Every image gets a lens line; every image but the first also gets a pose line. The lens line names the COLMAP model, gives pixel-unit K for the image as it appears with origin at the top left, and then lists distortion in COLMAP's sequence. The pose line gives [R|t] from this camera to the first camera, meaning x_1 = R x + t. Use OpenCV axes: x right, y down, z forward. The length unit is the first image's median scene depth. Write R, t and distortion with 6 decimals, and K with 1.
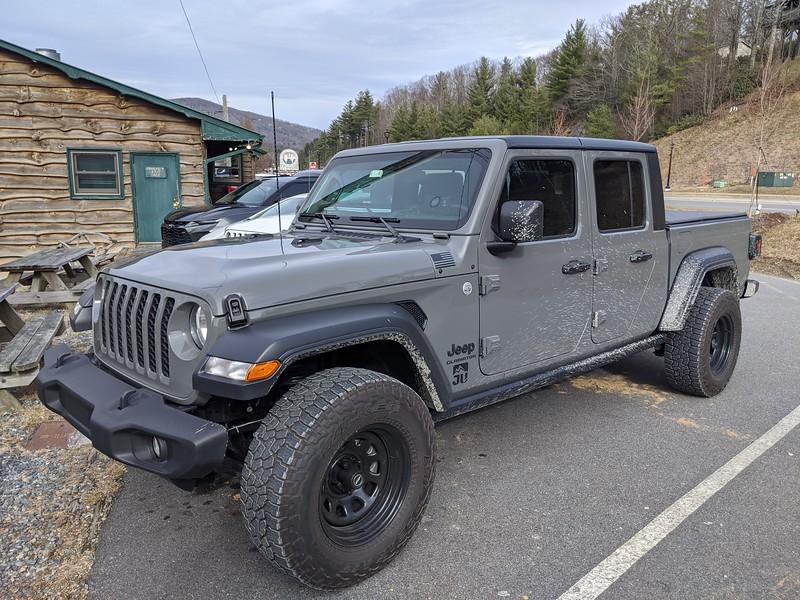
lens RADIAL K [[685.4, 0, 400.0], [0, 685.4, 300.0], [0, 0, 1]] dist [0.043639, -0.004196]
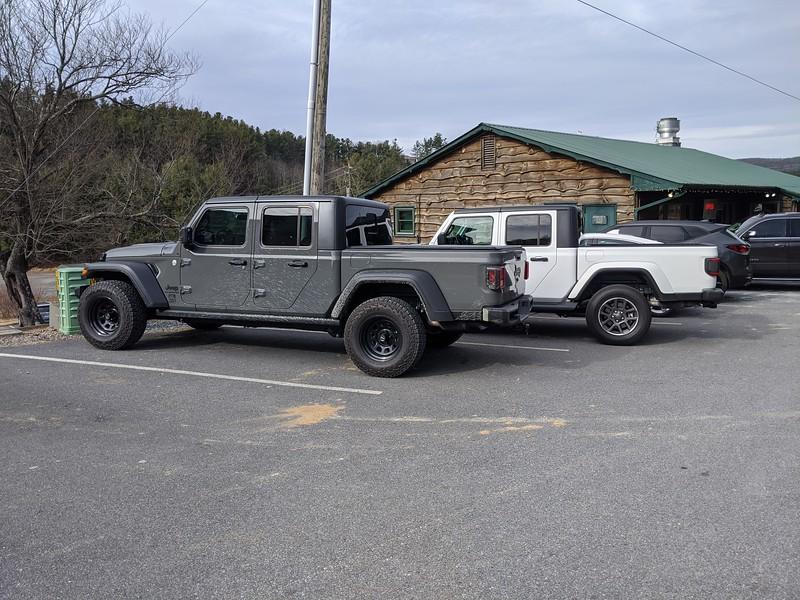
lens RADIAL K [[685.4, 0, 400.0], [0, 685.4, 300.0], [0, 0, 1]] dist [0.043639, -0.004196]
pose [[0.507519, 0.089071, -0.857024, 0.539678], [-0.150869, 0.988463, 0.013389, -0.008256], [0.848330, 0.122503, 0.515102, 0.093512]]
